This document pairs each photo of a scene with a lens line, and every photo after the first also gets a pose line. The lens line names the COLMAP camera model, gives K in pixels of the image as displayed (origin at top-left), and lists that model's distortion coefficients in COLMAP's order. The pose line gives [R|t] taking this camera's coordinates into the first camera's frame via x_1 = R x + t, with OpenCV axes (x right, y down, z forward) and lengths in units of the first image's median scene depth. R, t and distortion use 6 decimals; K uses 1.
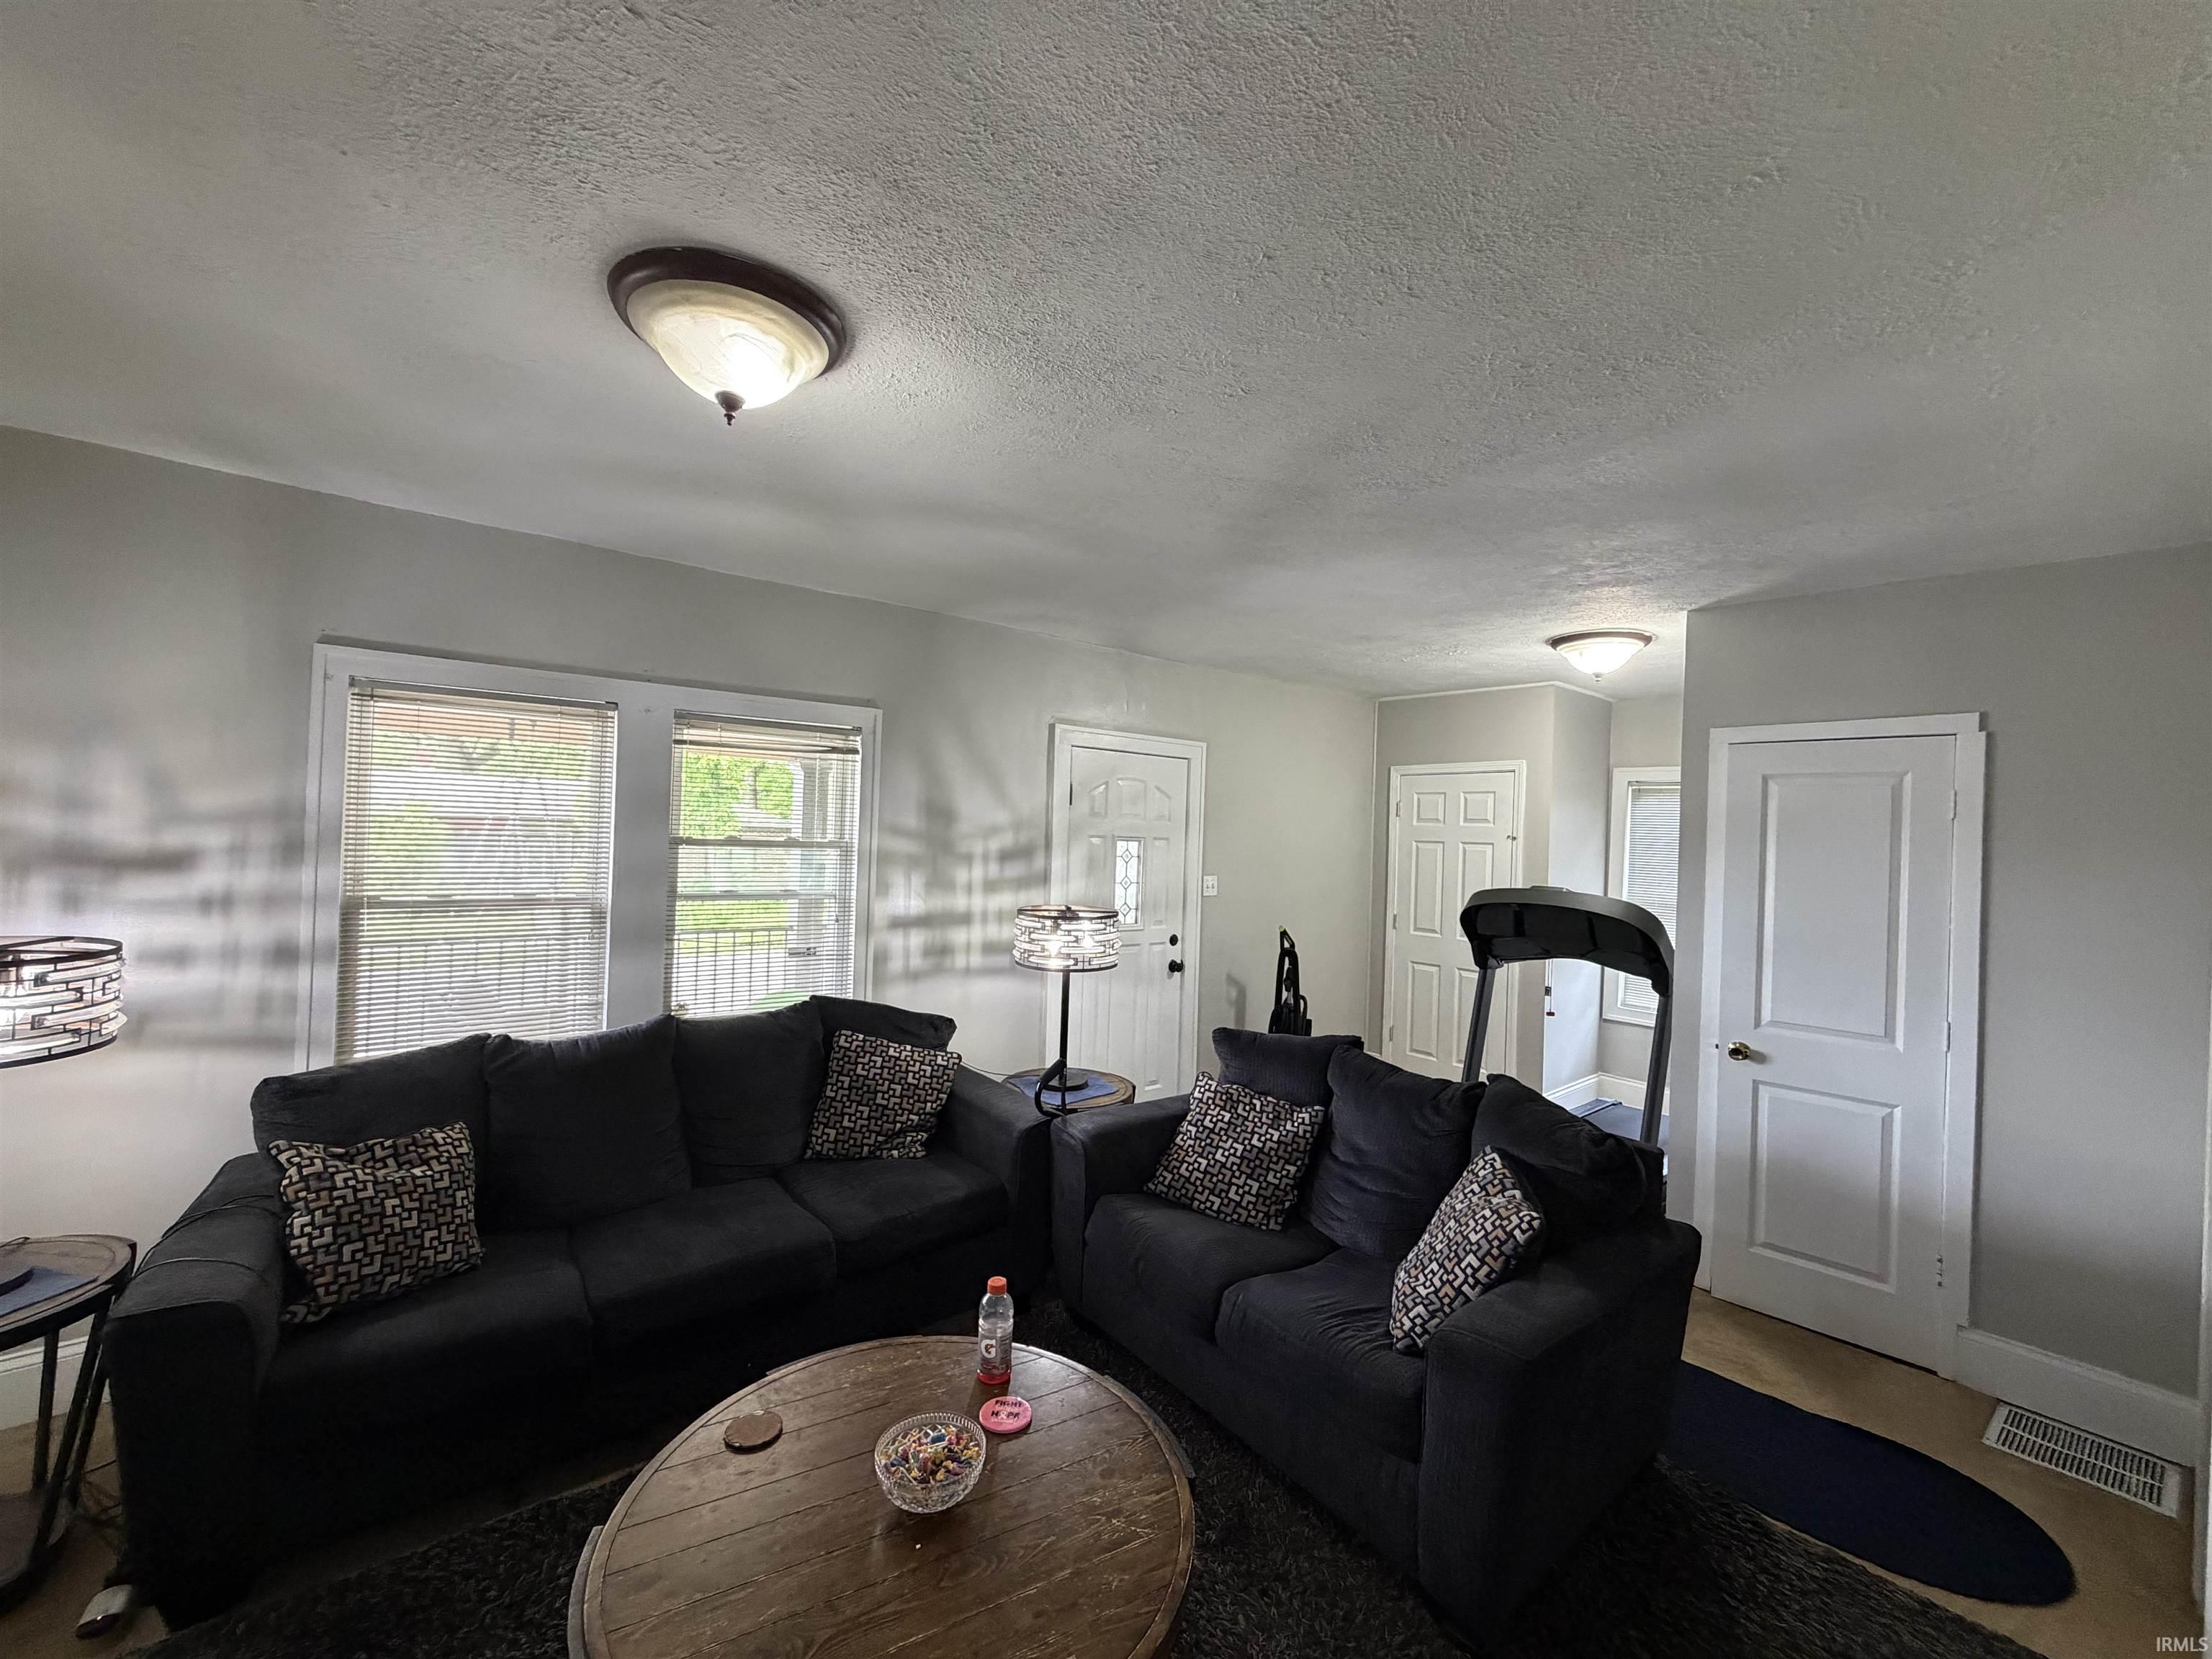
lens RADIAL K [[878.1, 0, 1101.4], [0, 878.1, 827.7], [0, 0, 1]] dist [-0.000126, 0.000242]
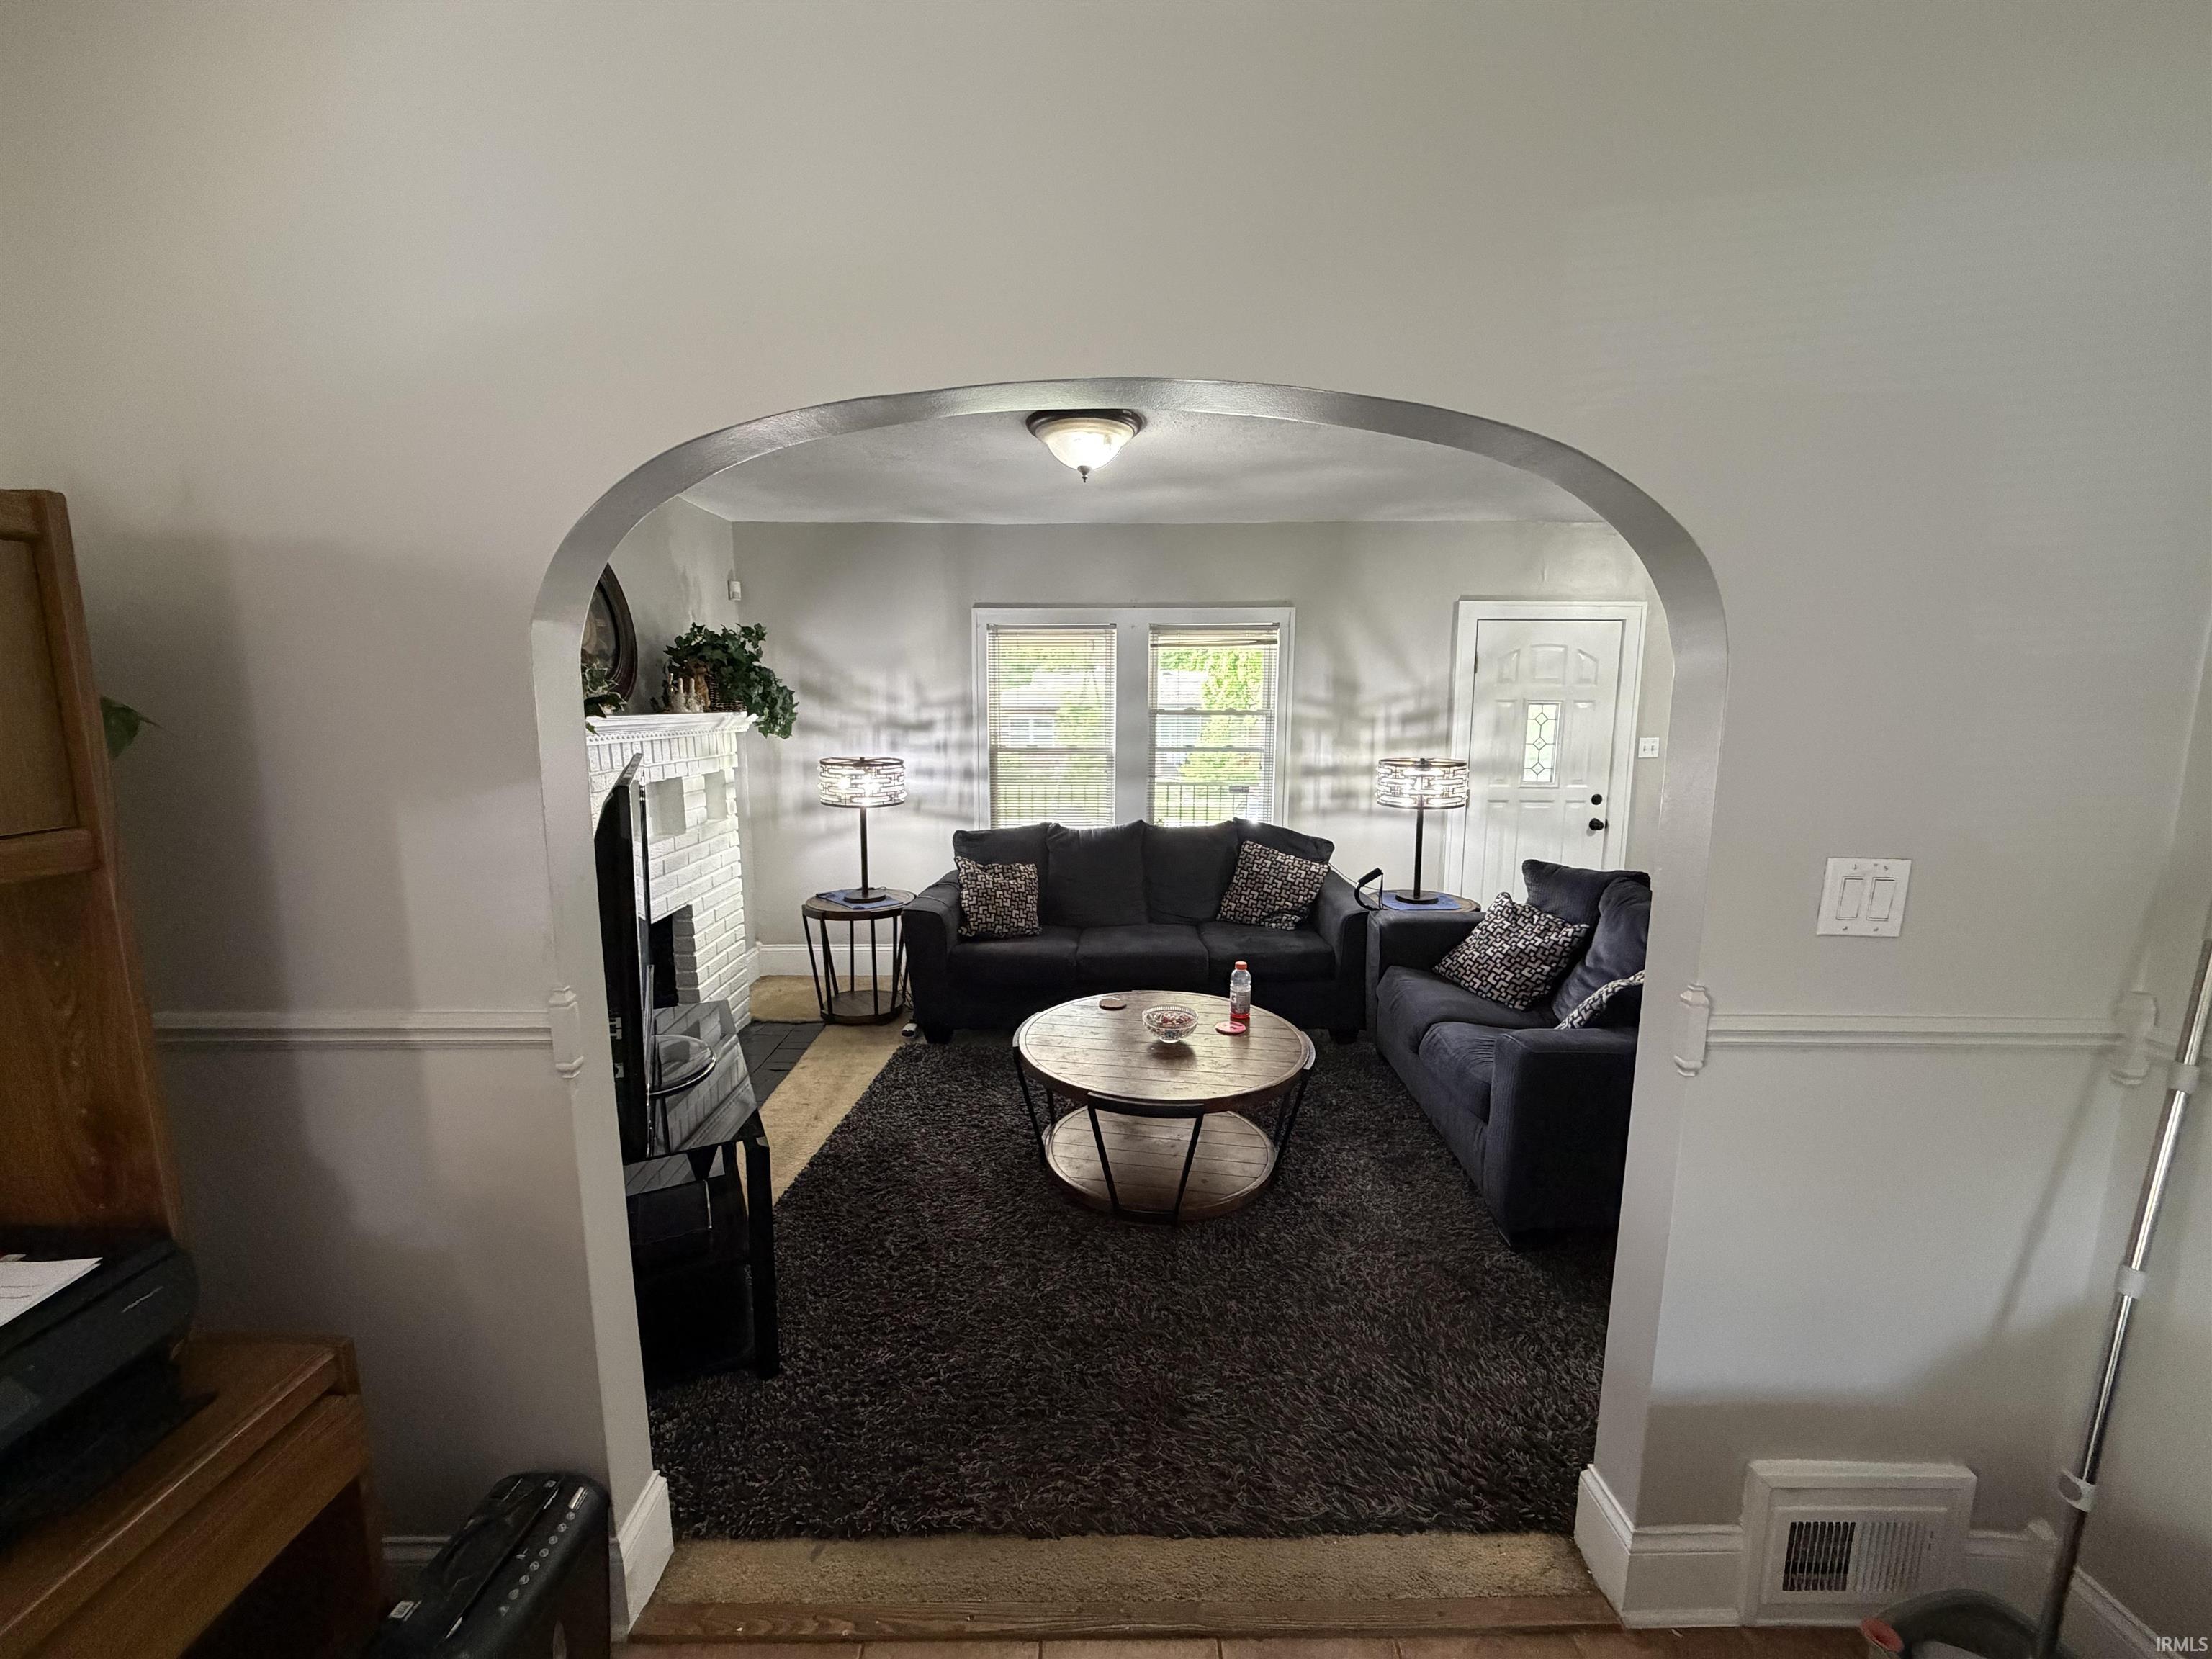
lens RADIAL K [[878.1, 0, 1101.4], [0, 878.1, 827.7], [0, 0, 1]] dist [-0.000126, 0.000242]
pose [[0.779358, 0.057431, -0.623942, 0.428218], [0.028115, 0.991582, 0.126388, 0.020440], [0.625948, -0.116044, 0.771182, -0.269247]]
